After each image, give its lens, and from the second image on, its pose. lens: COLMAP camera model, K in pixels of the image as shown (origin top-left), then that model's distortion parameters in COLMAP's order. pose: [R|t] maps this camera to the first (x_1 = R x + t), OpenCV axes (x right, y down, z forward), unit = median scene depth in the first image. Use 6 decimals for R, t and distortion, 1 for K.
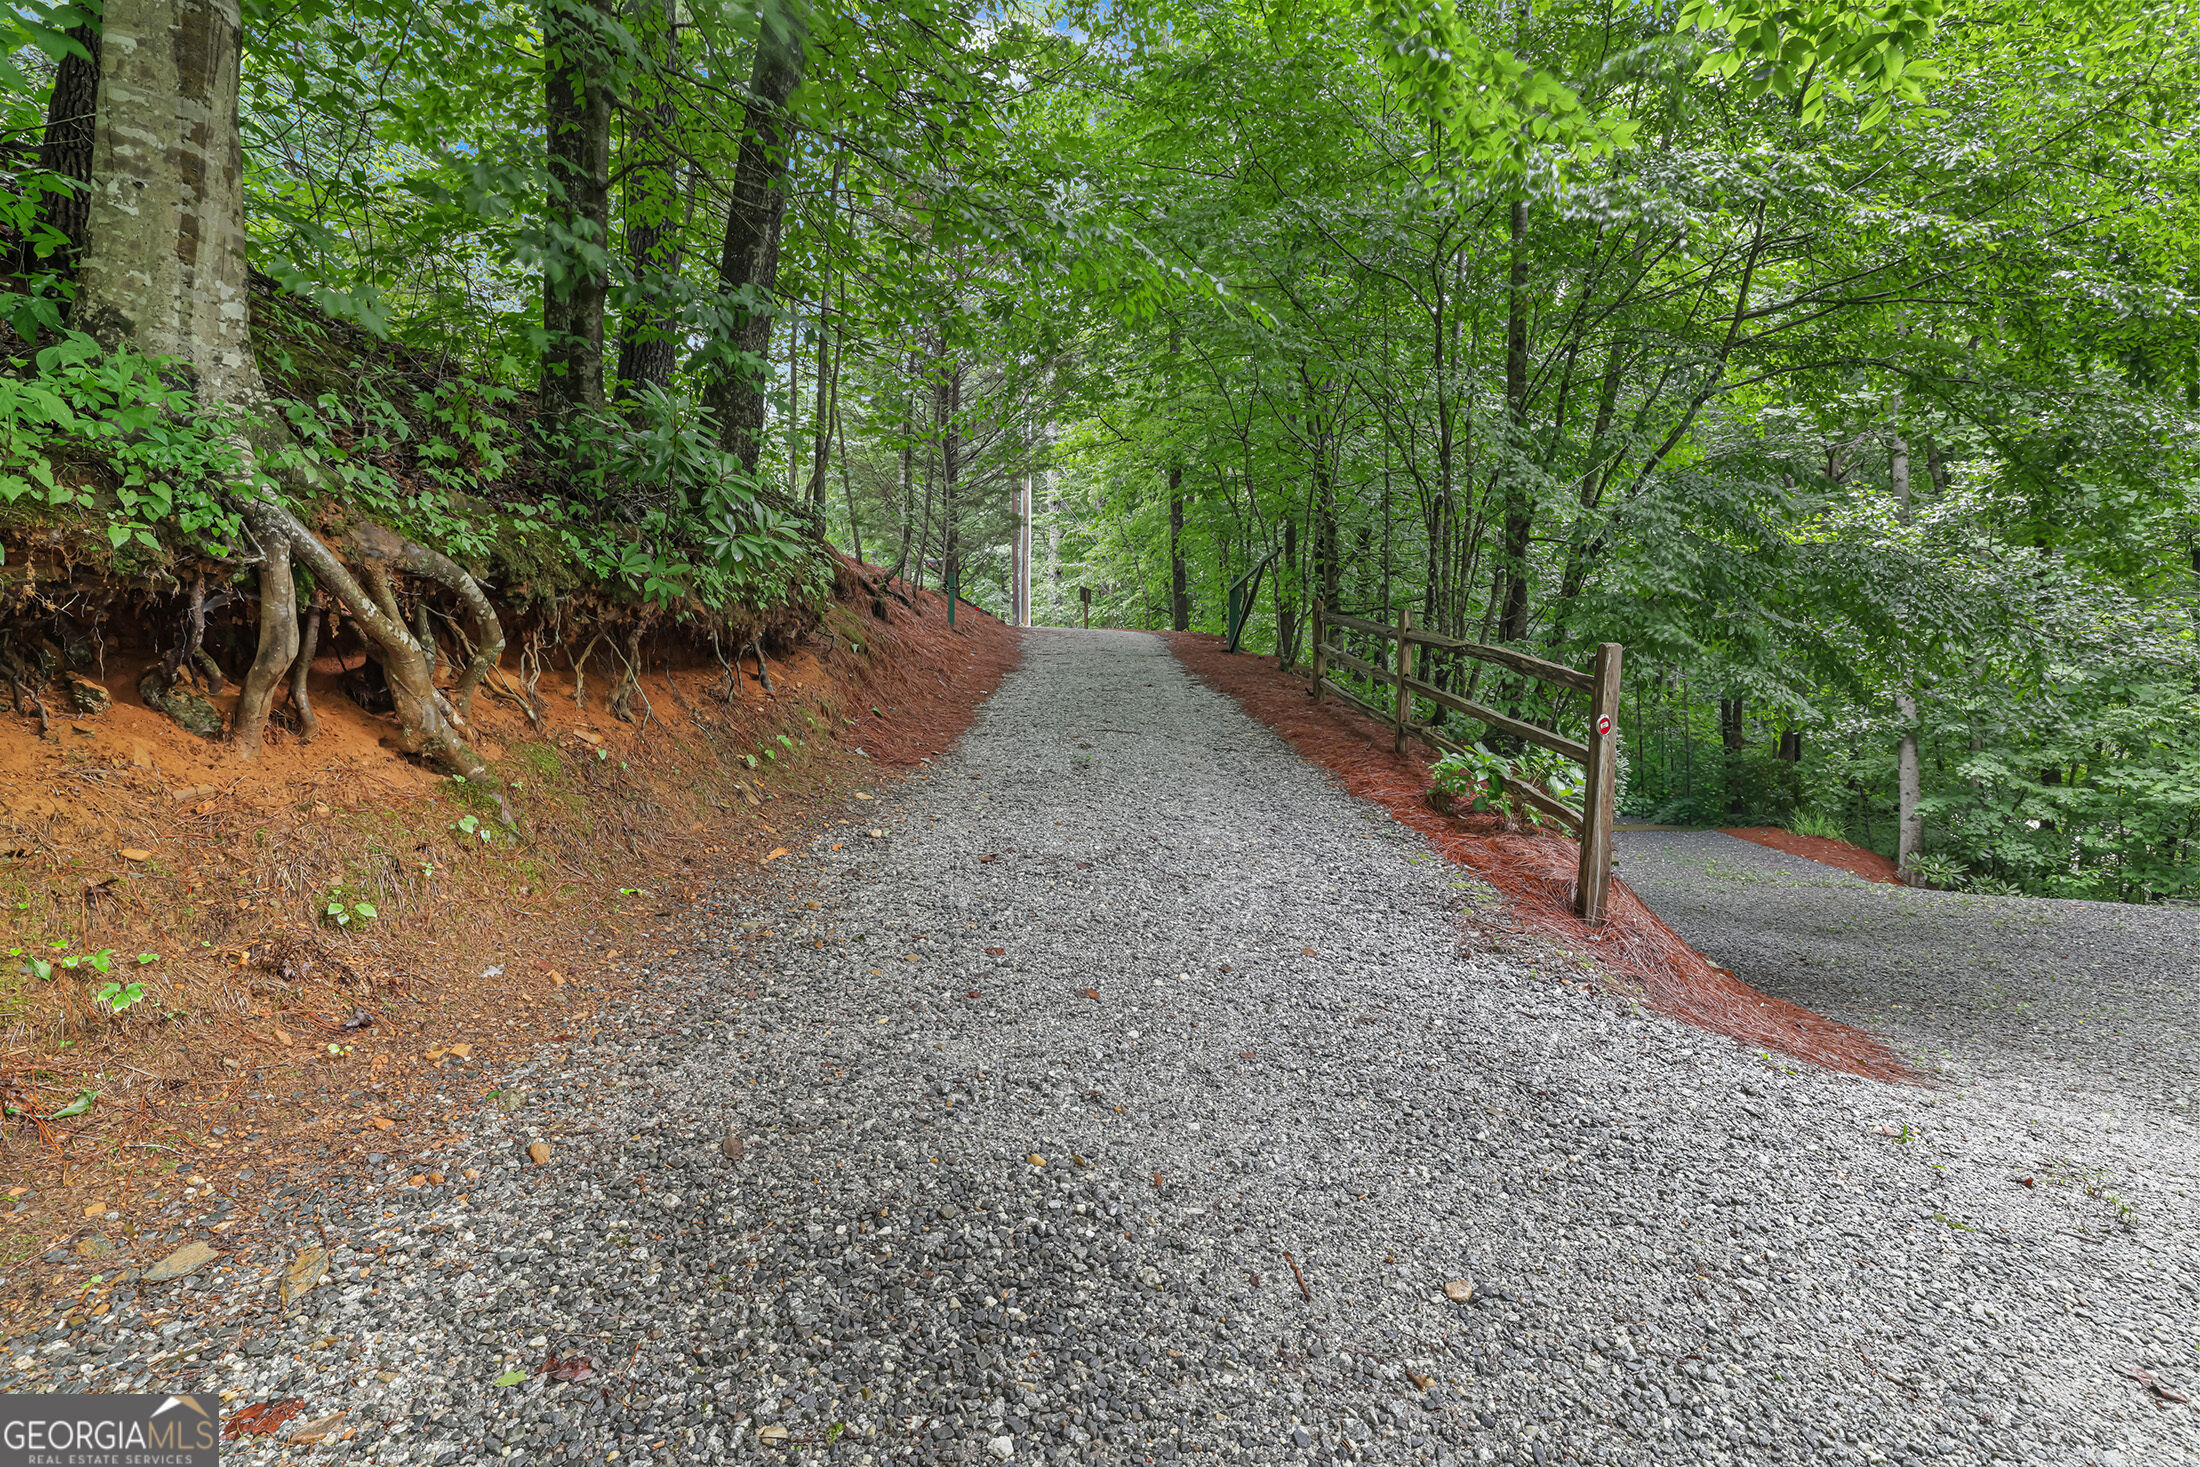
lens RADIAL K [[957.6, 0, 1095.7], [0, 957.6, 729.9], [0, 0, 1]] dist [-0.001037, 0.000540]
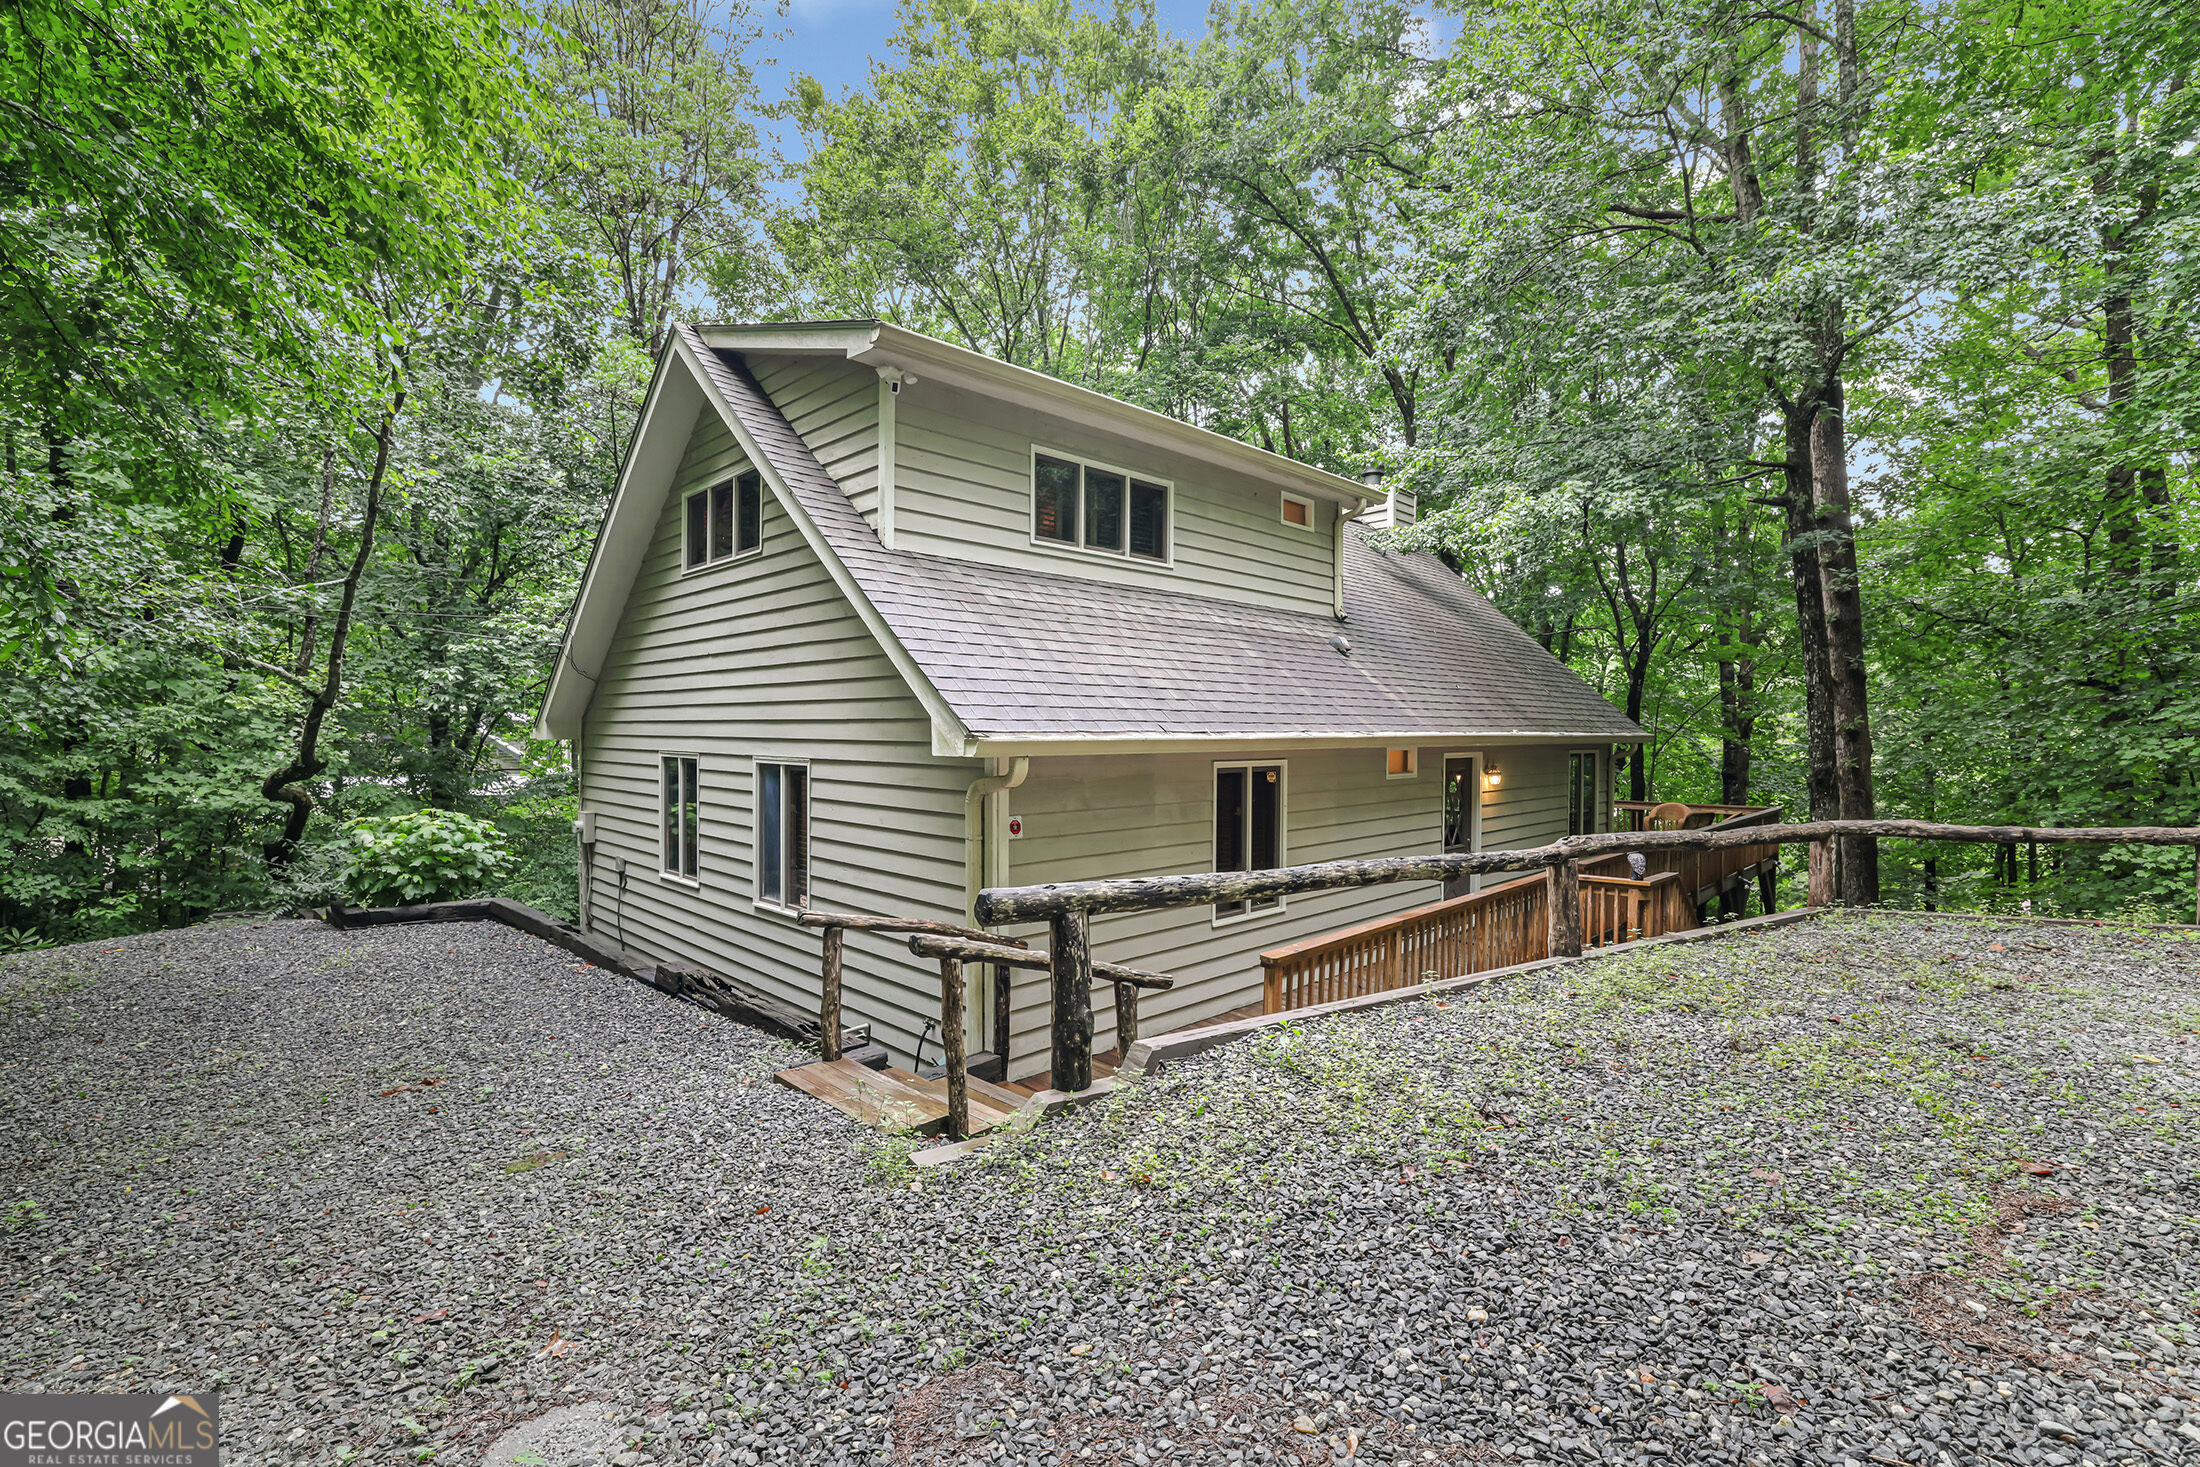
lens RADIAL K [[957.6, 0, 1079.2], [0, 957.6, 740.8], [0, 0, 1]] dist [-0.001037, 0.000540]
pose [[-0.021411, -0.008647, 0.999733, 0.175907], [0.006895, 0.999938, 0.008797, 0.008006], [-0.999747, 0.007081, -0.021350, 0.174831]]
